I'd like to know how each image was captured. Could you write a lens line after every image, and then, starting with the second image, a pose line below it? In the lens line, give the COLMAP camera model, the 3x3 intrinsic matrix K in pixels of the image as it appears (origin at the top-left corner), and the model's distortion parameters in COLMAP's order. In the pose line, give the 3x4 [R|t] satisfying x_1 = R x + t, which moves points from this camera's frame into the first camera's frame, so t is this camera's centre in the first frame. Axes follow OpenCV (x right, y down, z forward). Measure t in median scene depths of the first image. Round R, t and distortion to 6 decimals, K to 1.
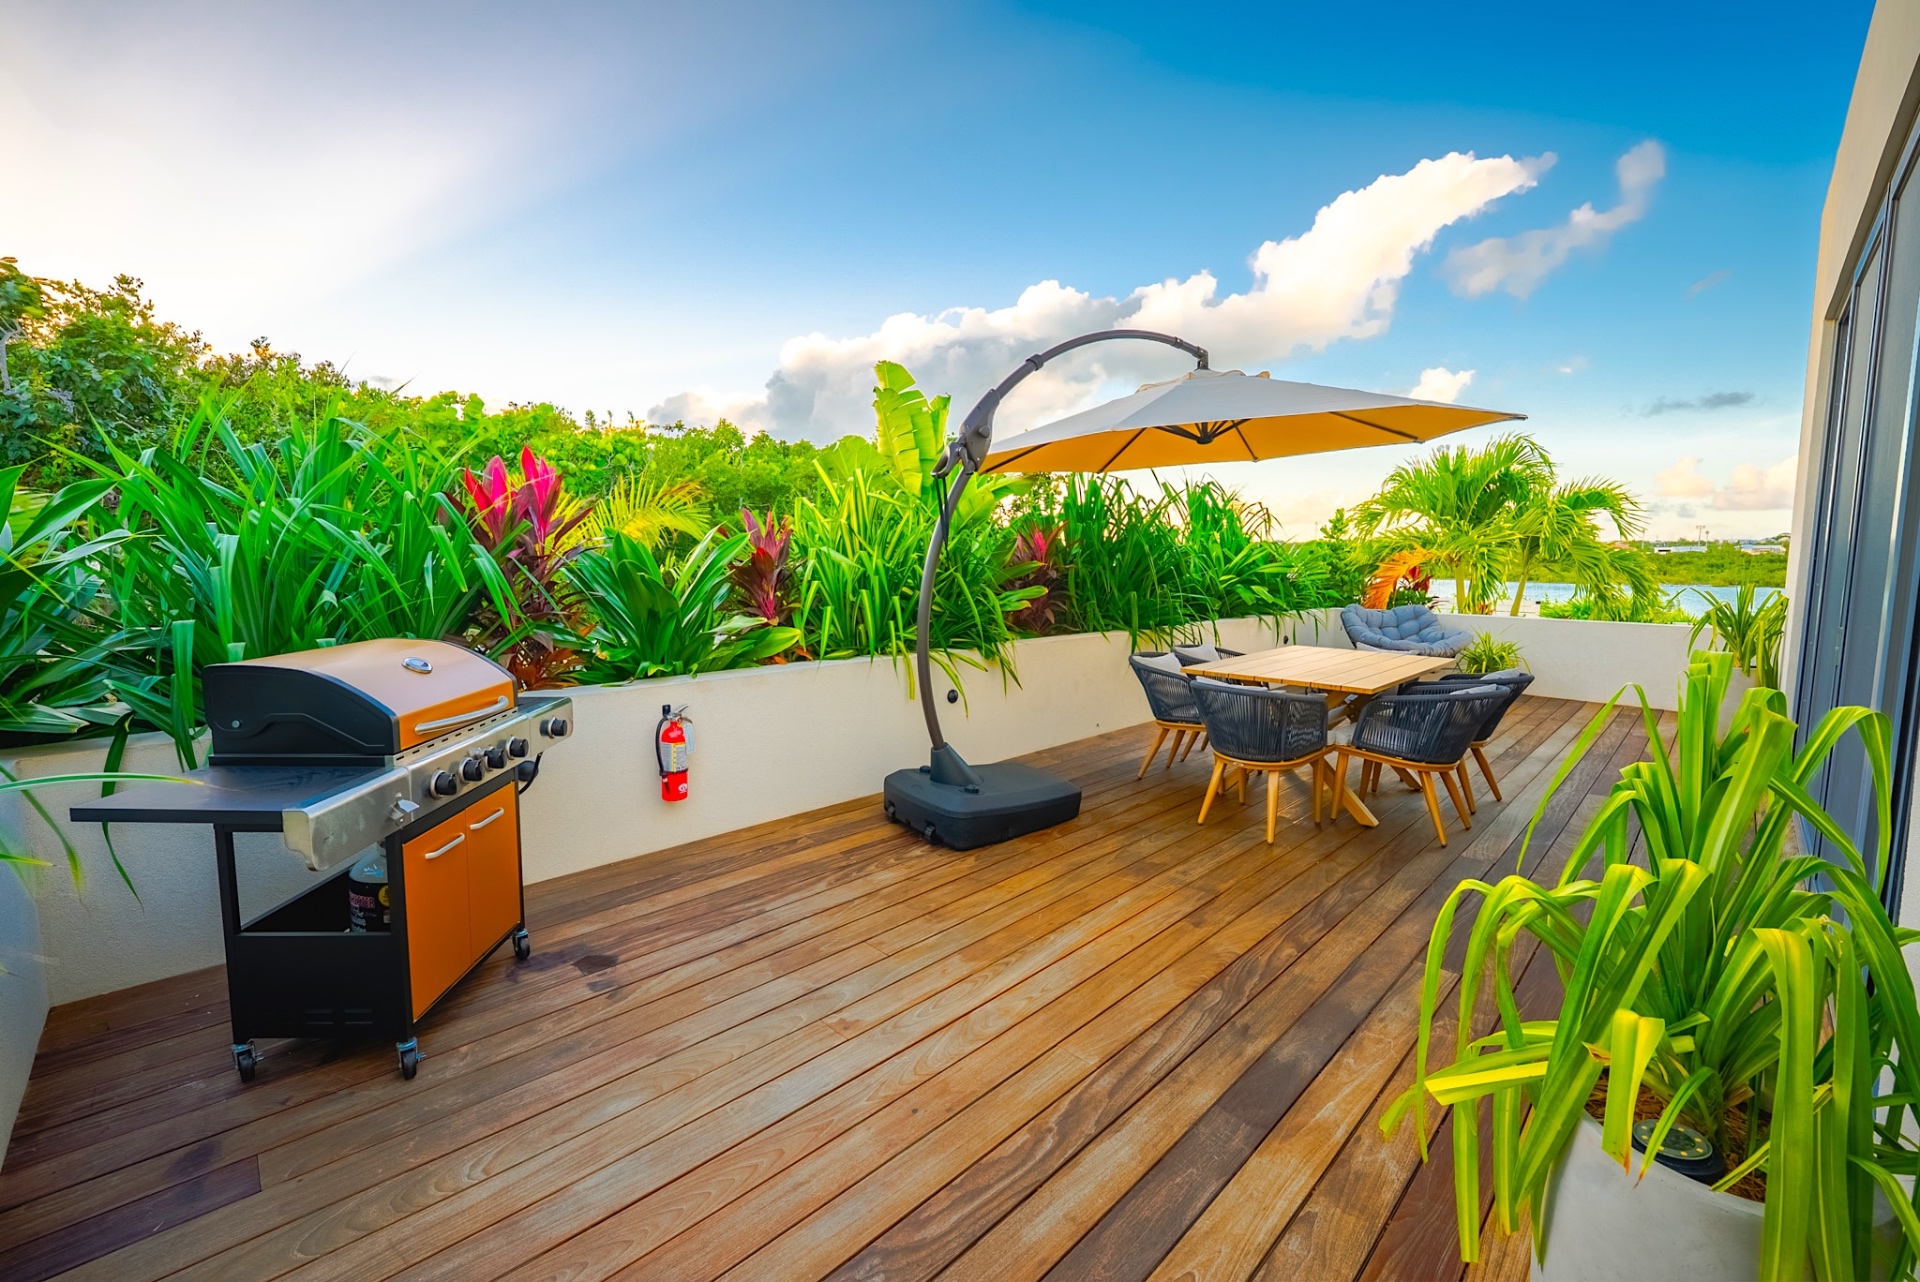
lens RADIAL K [[784.8, 0, 961.8], [0, 784.8, 646.7], [0, 0, 1]] dist [0.000095, 0.000242]
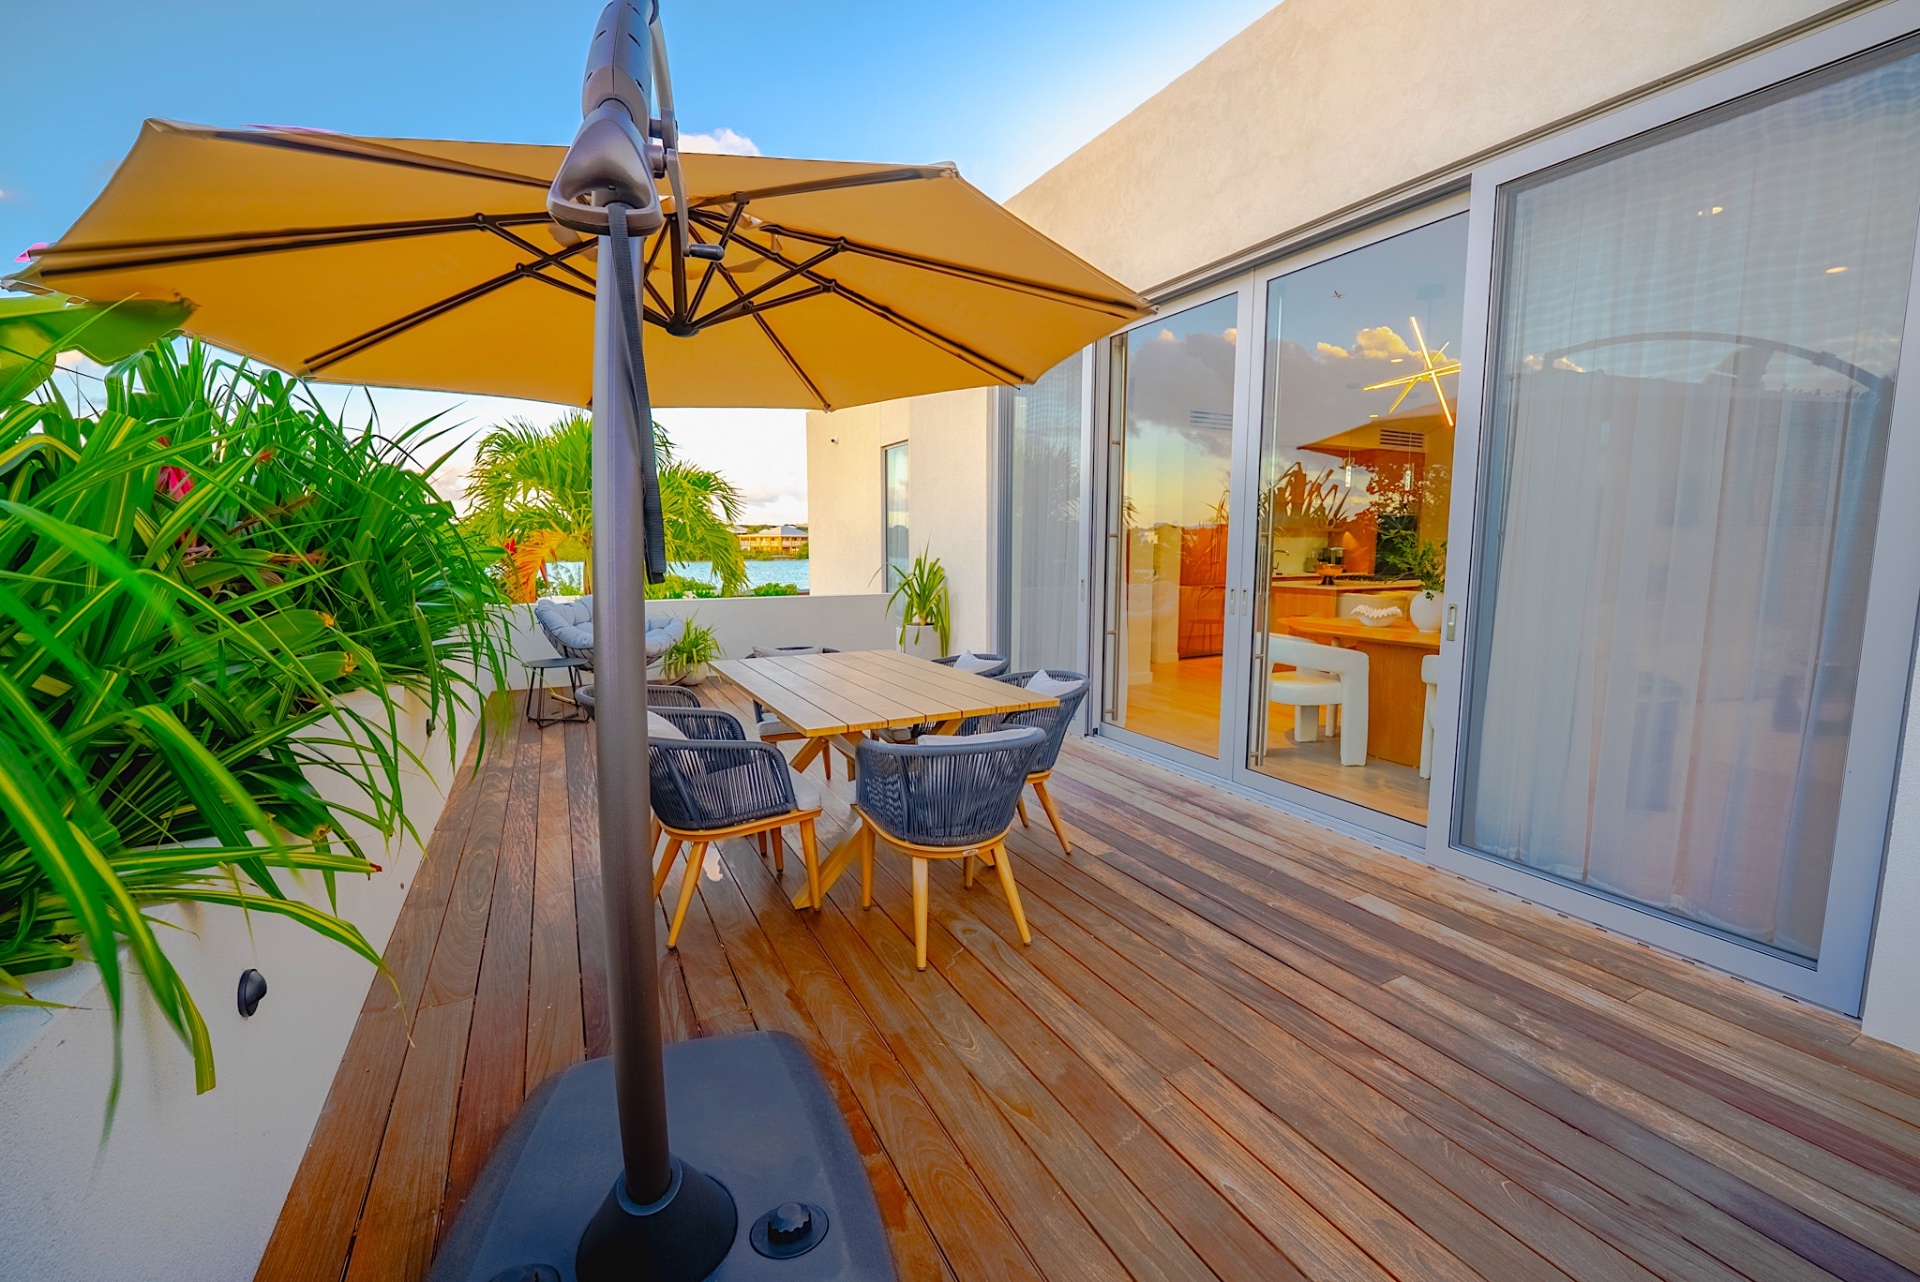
lens RADIAL K [[784.8, 0, 961.8], [0, 784.8, 646.7], [0, 0, 1]] dist [0.000095, 0.000242]
pose [[0.283554, -0.124431, 0.950849, -0.279073], [0.104762, 0.989631, 0.098265, -0.094174], [-0.953217, 0.071749, 0.293649, 0.898437]]
